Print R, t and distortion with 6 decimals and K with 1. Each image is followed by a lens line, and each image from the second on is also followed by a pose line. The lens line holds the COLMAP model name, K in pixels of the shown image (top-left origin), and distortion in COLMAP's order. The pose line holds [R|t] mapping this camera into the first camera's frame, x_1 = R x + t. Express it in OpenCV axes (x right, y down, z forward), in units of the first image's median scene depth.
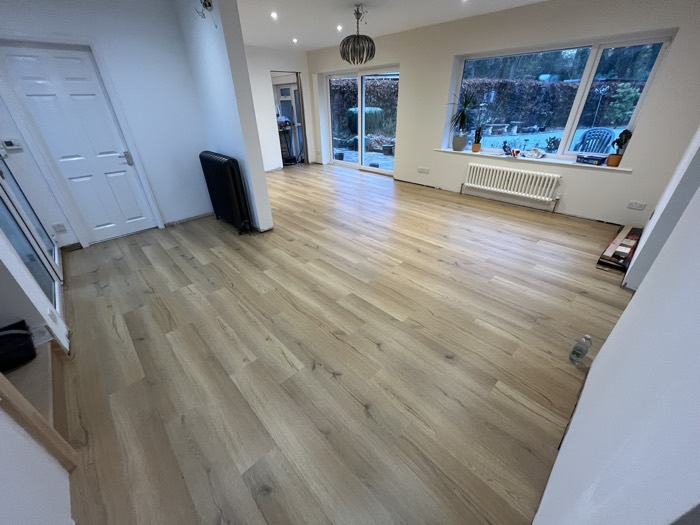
lens RADIAL K [[279.5, 0, 350.0], [0, 279.5, 262.5], [0, 0, 1]] dist [-0.003489, -0.000270]
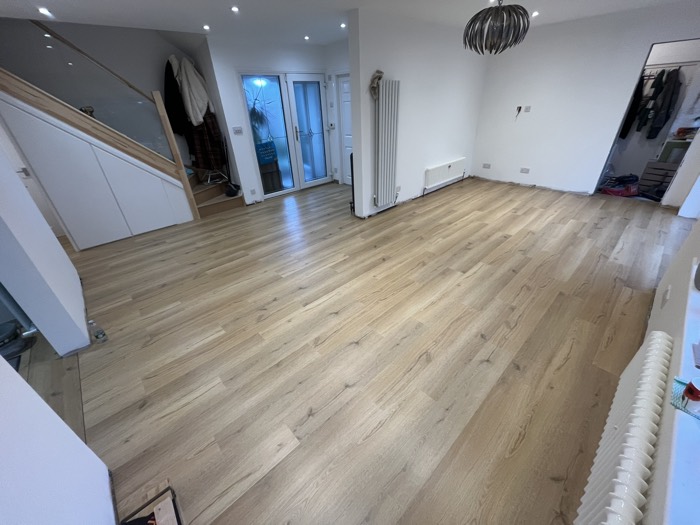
lens RADIAL K [[283.6, 0, 350.0], [0, 283.6, 262.5], [0, 0, 1]] dist [0.007809, 0.000045]
pose [[-0.014258, 0.519235, -0.854512, 0.958412], [-0.456891, 0.756782, 0.467474, -0.589593], [0.889409, 0.397084, 0.226444, 0.871760]]
